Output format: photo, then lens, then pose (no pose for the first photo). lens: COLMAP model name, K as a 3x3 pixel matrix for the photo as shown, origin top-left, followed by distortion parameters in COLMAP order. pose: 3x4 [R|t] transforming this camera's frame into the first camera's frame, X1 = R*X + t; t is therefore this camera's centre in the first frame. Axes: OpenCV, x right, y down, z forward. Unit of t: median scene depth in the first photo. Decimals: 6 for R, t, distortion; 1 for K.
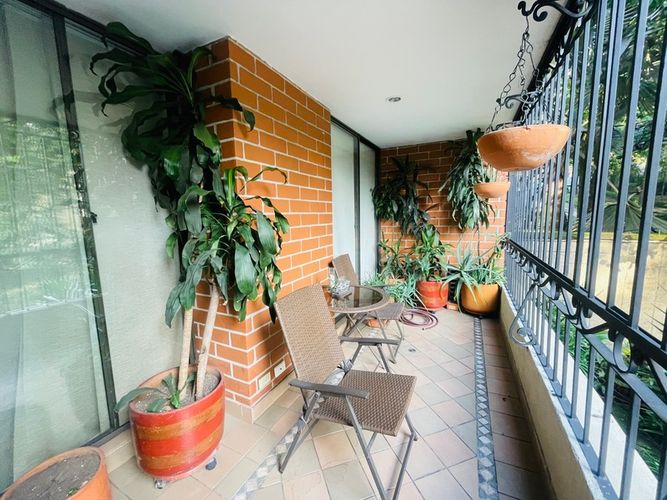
lens RADIAL K [[269.0, 0, 332.0], [0, 269.0, 247.6], [0, 0, 1]] dist [-0.000585, 0.000357]
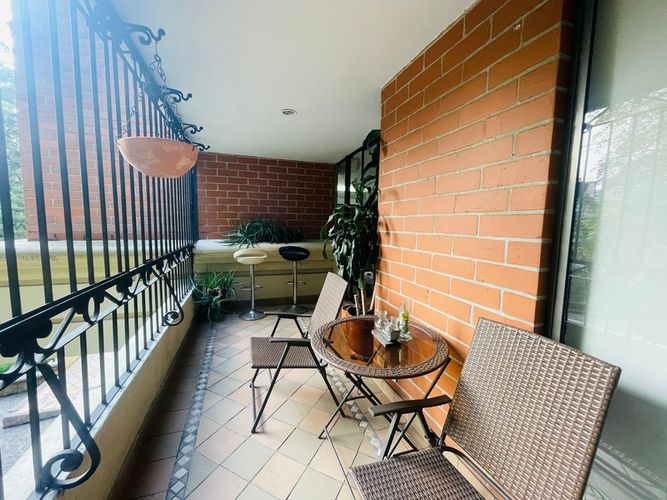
lens RADIAL K [[269.0, 0, 332.0], [0, 269.0, 247.6], [0, 0, 1]] dist [-0.000585, 0.000357]
pose [[-0.694834, 0.079769, -0.714732, 0.524822], [-0.088241, 0.976864, 0.194809, -0.145680], [0.713736, 0.198428, -0.671720, 1.185787]]
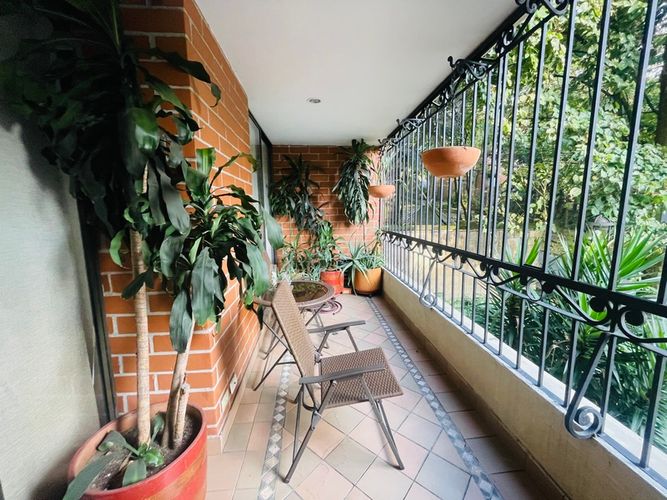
lens RADIAL K [[269.0, 0, 332.0], [0, 269.0, 247.6], [0, 0, 1]] dist [-0.000585, 0.000357]
pose [[0.857318, -0.060422, 0.511230, -0.283327], [0.057594, 0.998111, 0.021383, 0.006139], [-0.511556, 0.011112, 0.859178, 0.062960]]
